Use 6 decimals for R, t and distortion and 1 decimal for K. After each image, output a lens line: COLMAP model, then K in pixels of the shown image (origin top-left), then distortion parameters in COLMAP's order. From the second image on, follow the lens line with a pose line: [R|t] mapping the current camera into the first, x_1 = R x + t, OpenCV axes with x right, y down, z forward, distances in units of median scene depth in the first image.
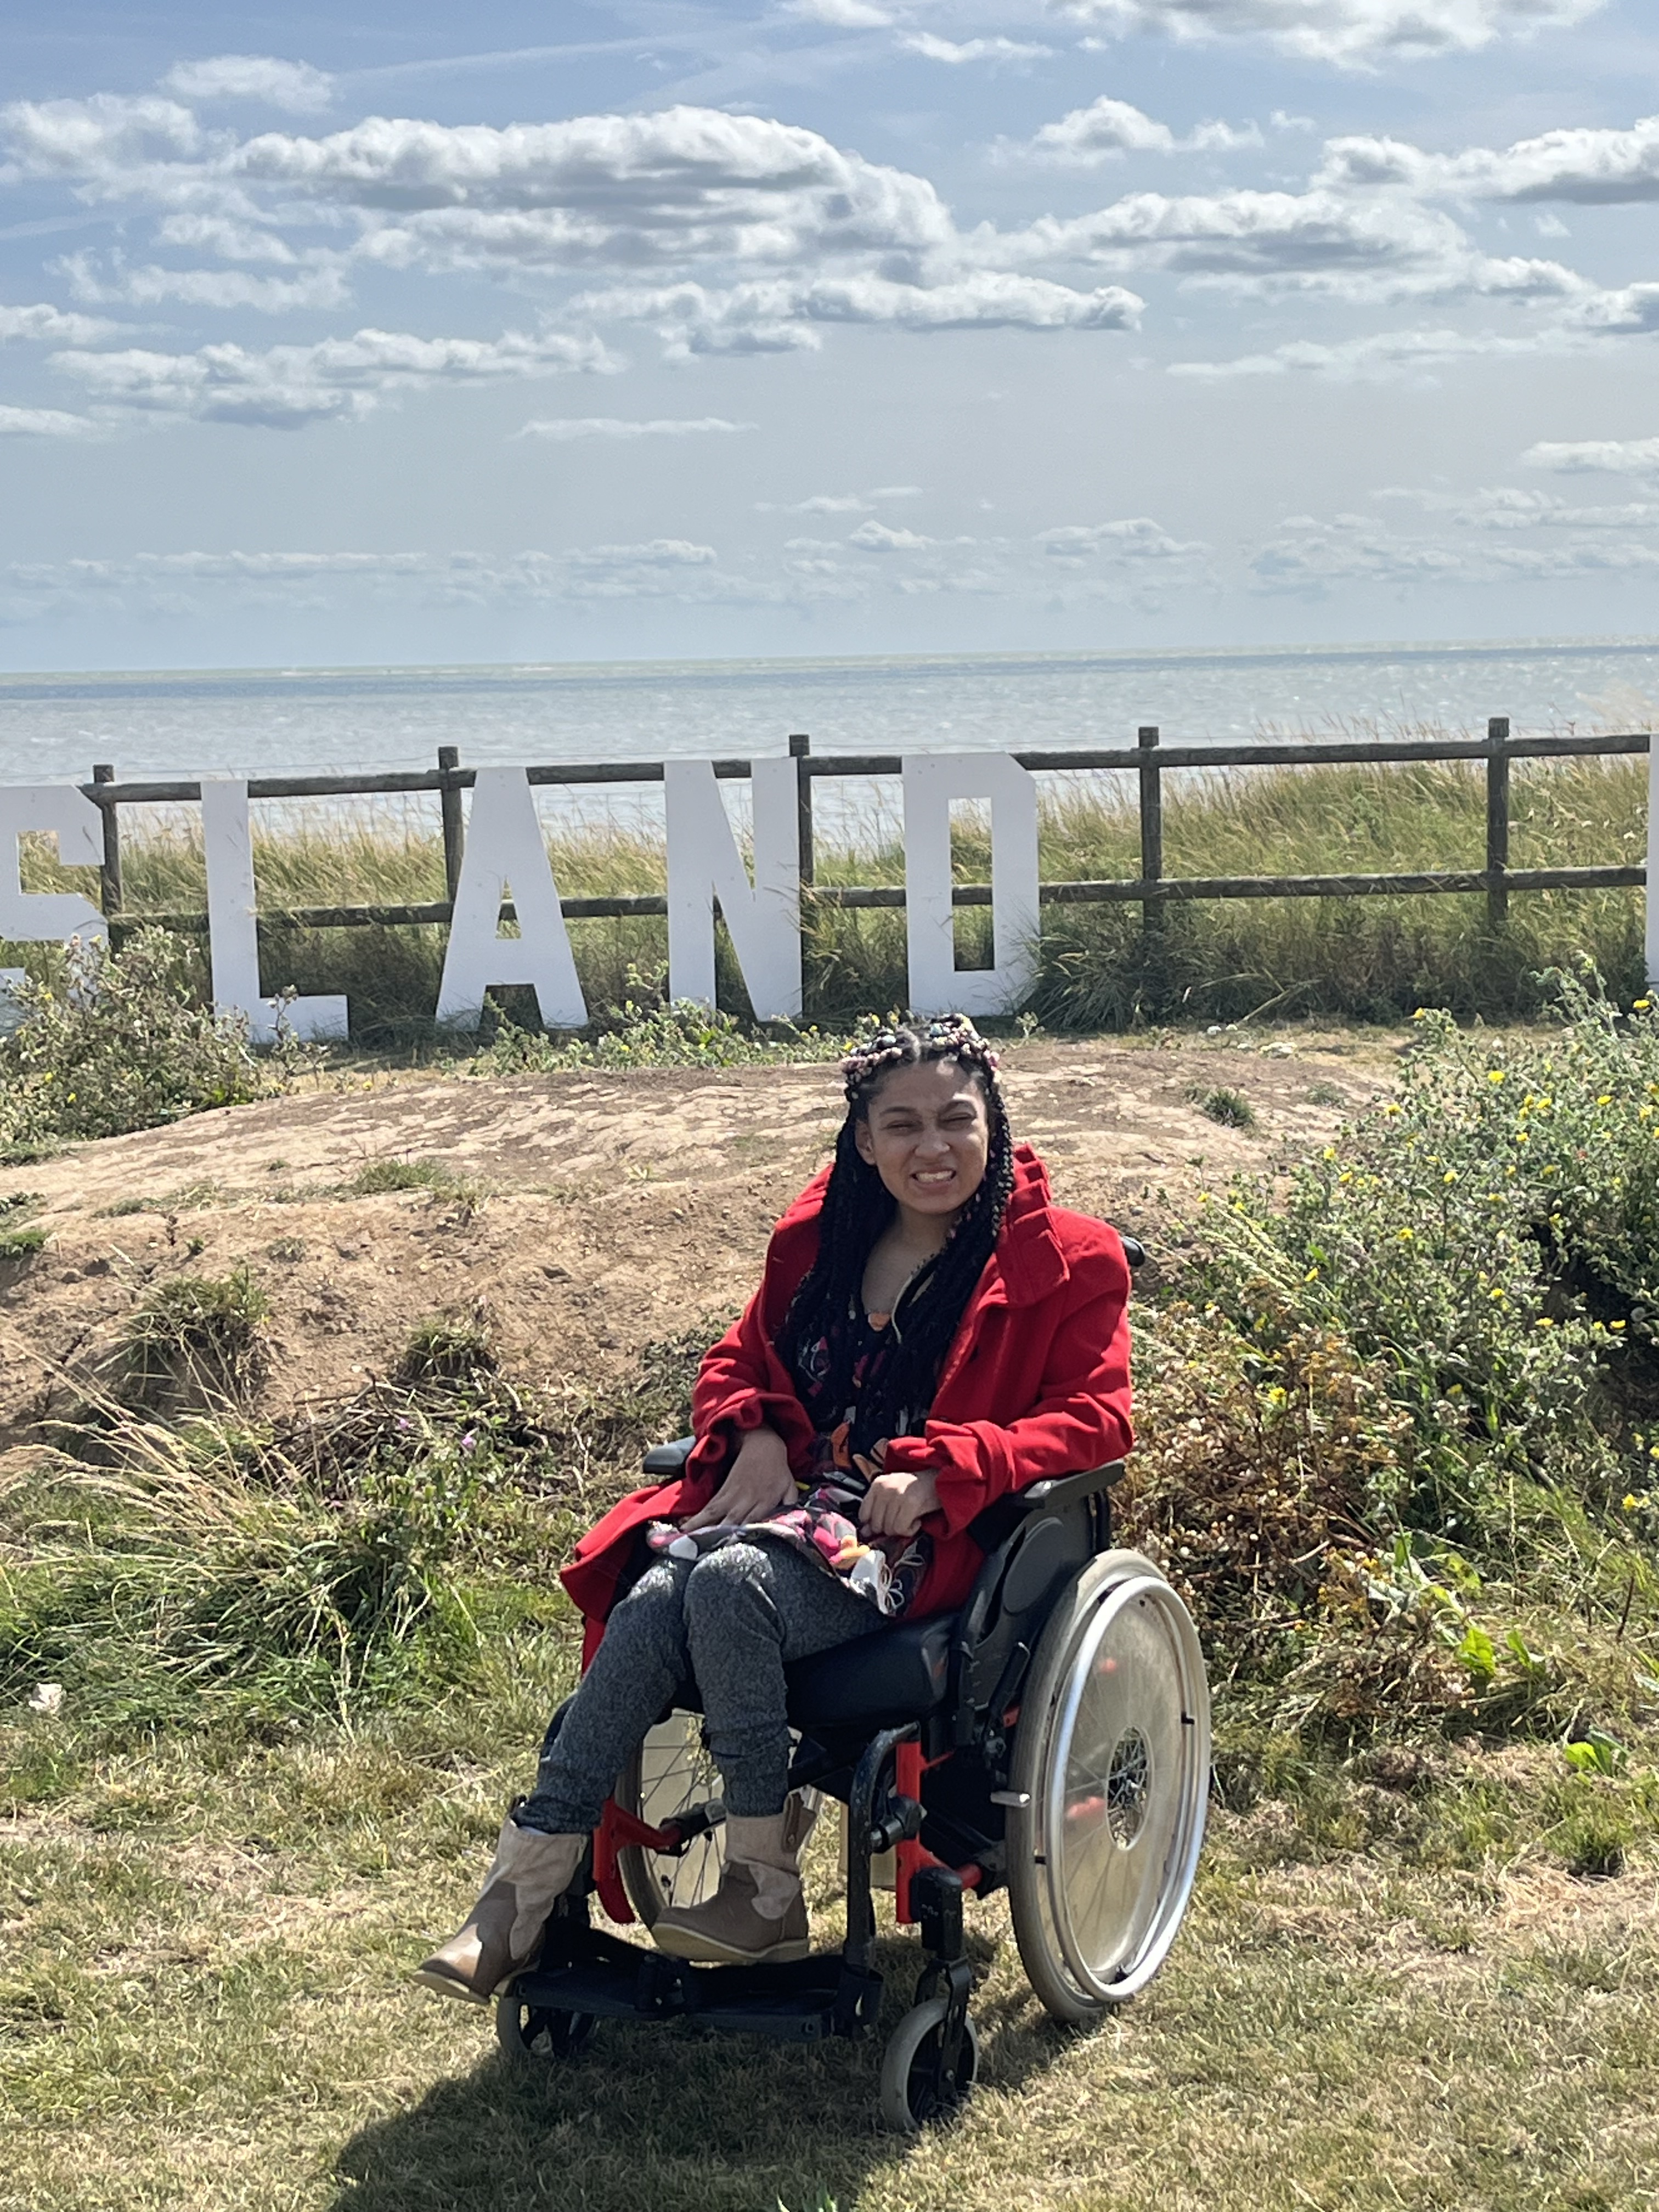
lens RADIAL K [[3743.4, 0, 829.5], [0, 3743.4, 1106.0], [0, 0, 1]] dist [0.191322, -0.044868]
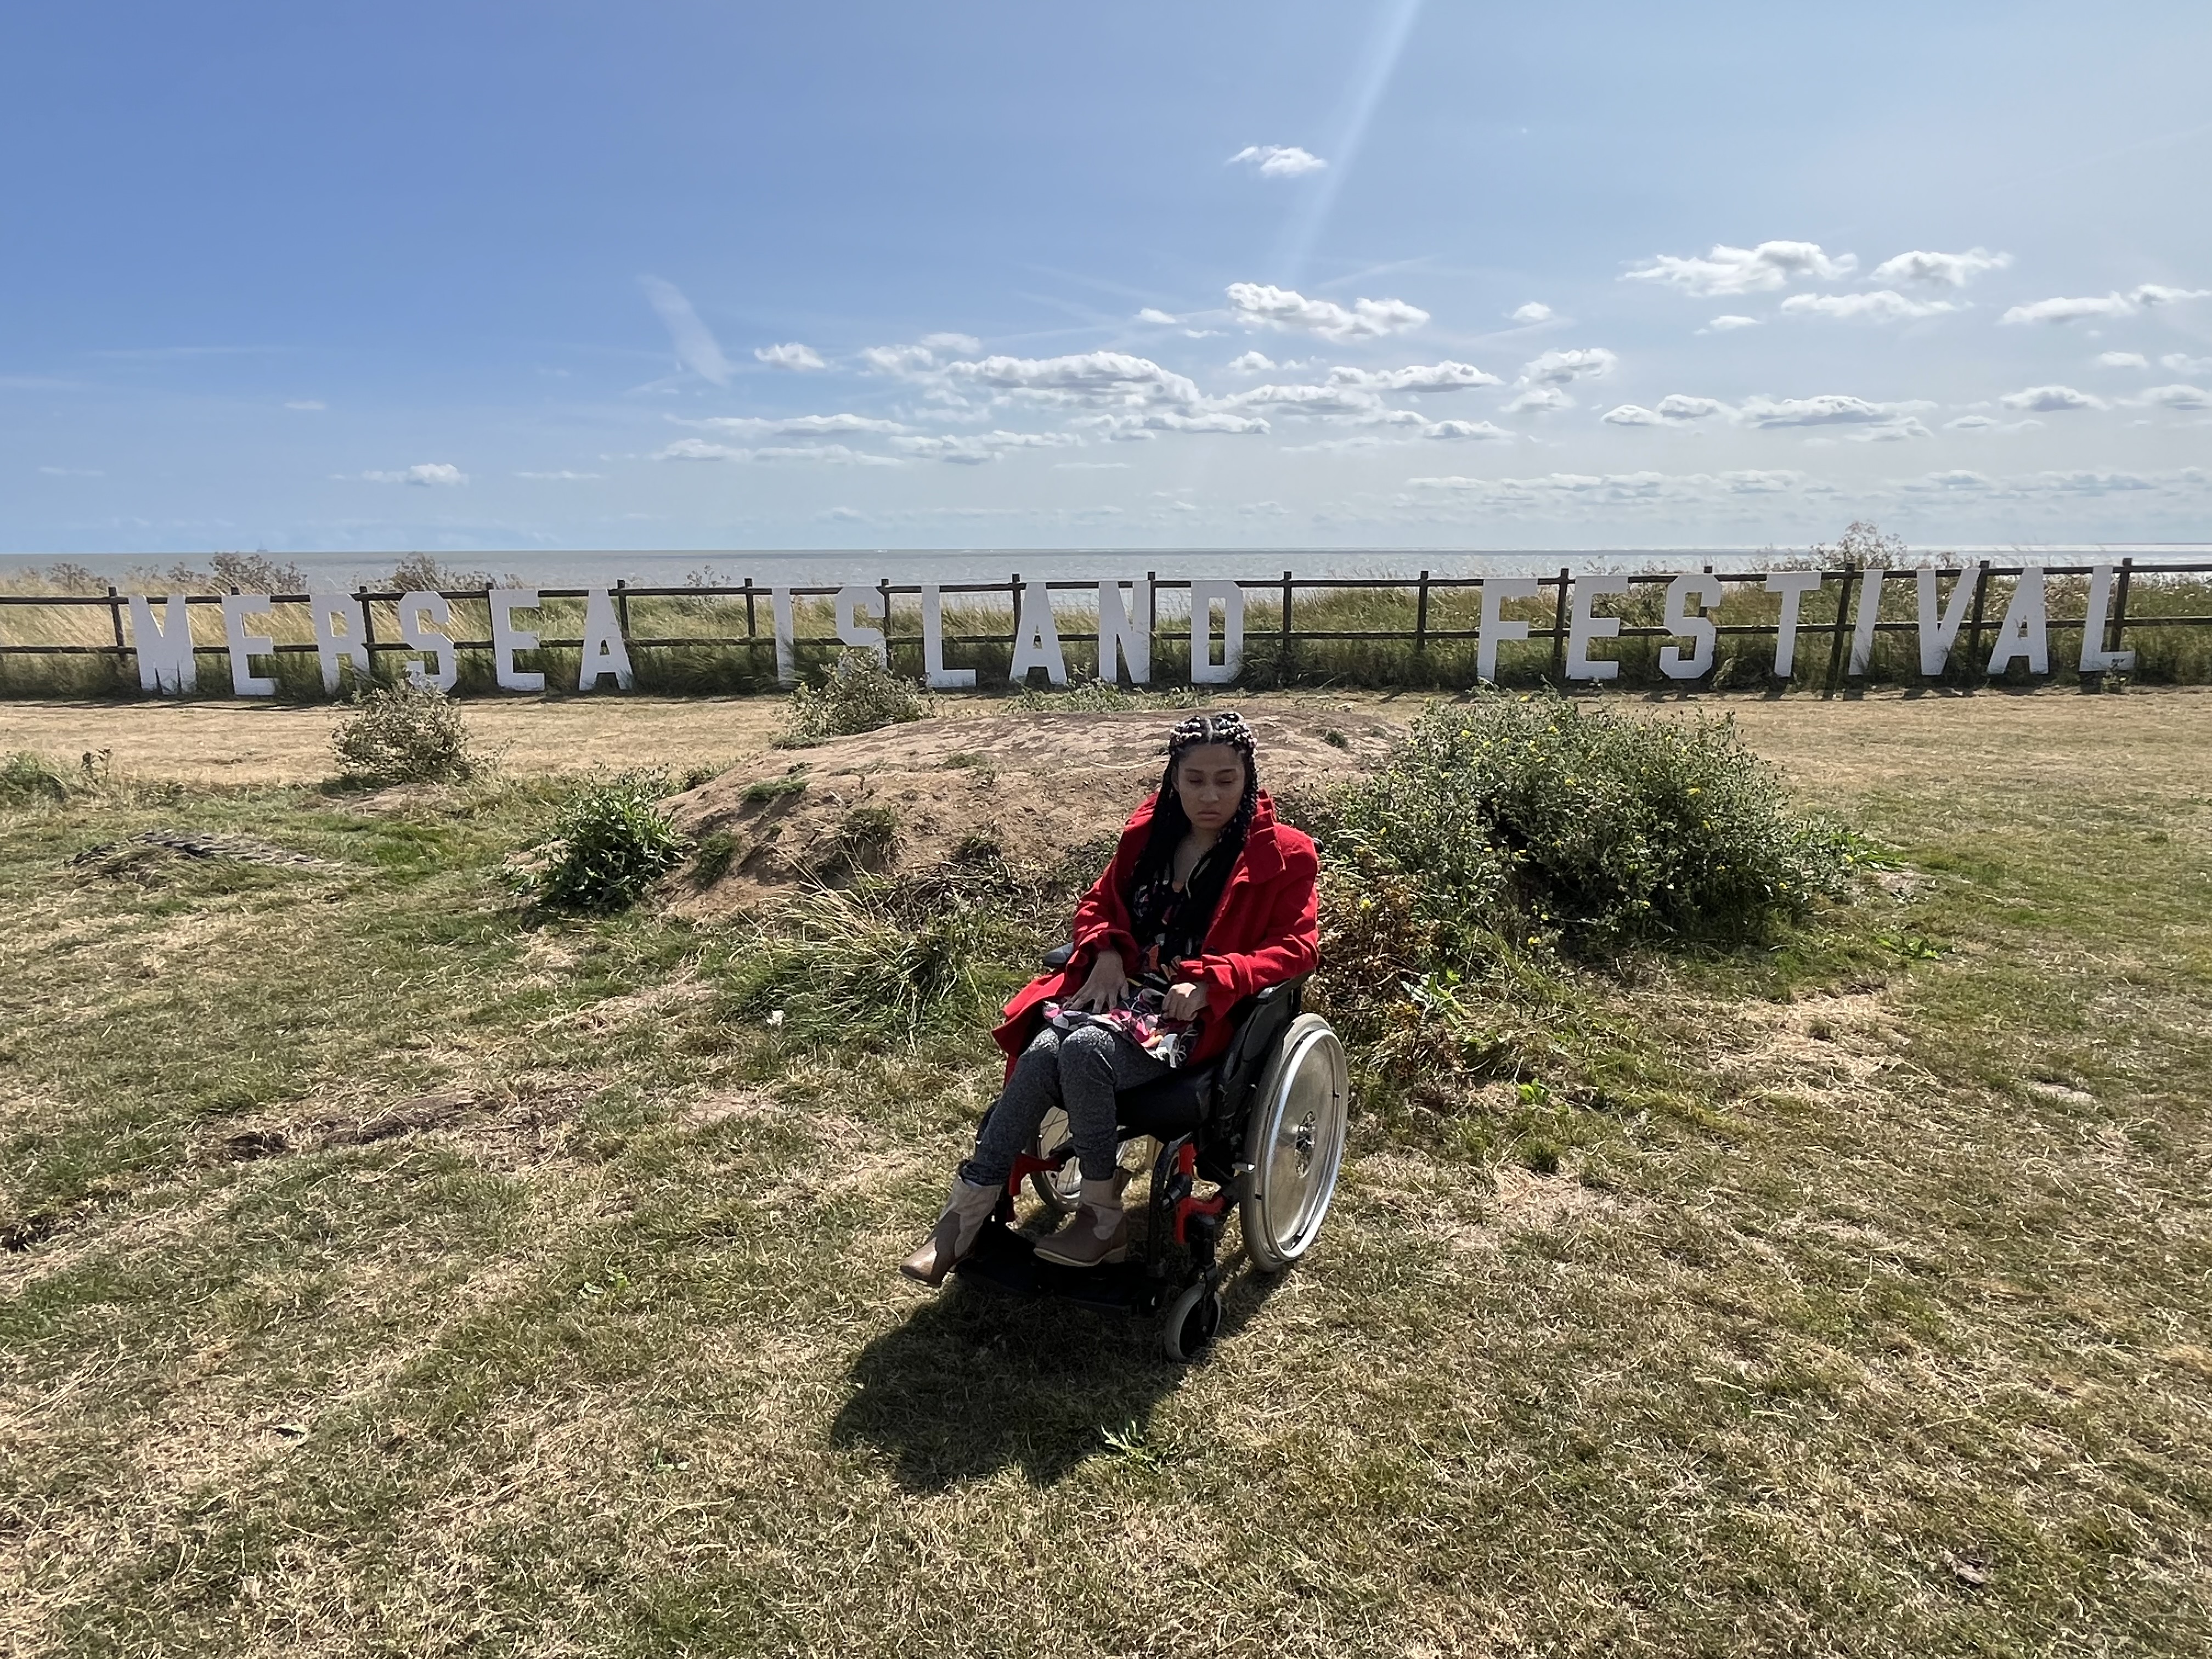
lens RADIAL K [[1284.4, 0, 1106.0], [0, 1284.4, 829.5], [0, 0, 1]] dist [0.019235, 0.000187]
pose [[0.998803, 0.027959, -0.040133, 0.002436], [-0.023958, 0.995003, 0.096927, -0.019659], [0.042643, -0.095849, 0.994482, 0.273805]]
